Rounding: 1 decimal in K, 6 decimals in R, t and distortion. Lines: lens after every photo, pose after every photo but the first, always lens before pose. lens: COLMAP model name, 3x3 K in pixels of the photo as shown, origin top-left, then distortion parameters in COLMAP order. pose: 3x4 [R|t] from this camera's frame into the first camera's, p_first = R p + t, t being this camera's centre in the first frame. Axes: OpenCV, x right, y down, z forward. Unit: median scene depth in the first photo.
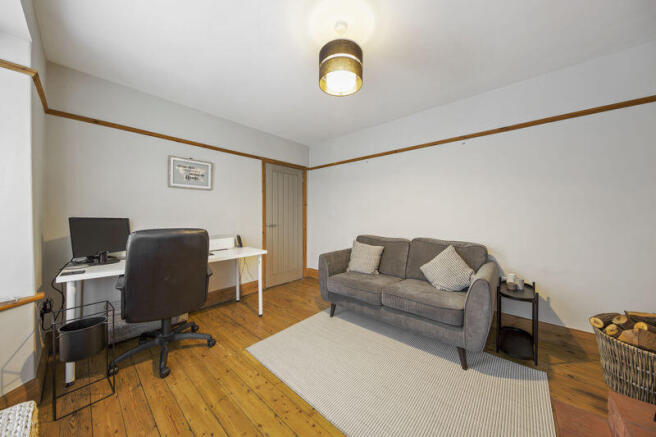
lens RADIAL K [[218.8, 0, 329.7], [0, 218.8, 217.1], [0, 0, 1]] dist [-0.000921, -0.000124]
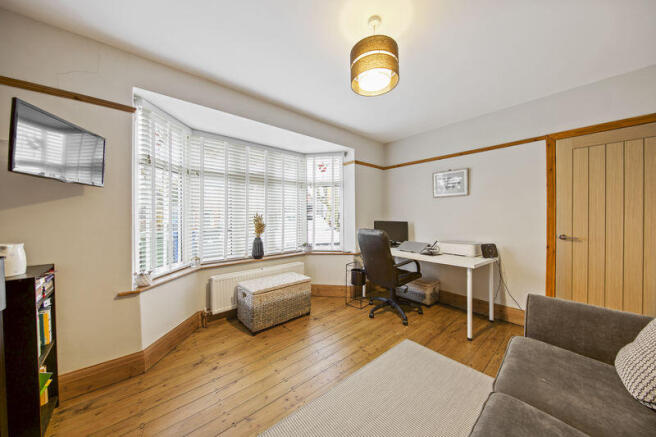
lens RADIAL K [[218.8, 0, 329.7], [0, 218.8, 217.1], [0, 0, 1]] dist [-0.000921, -0.000124]
pose [[-0.137679, -0.000639, -0.990477, 0.637375], [-0.009499, 0.999955, 0.000675, -0.020577], [0.990431, 0.009501, -0.137679, 0.604933]]
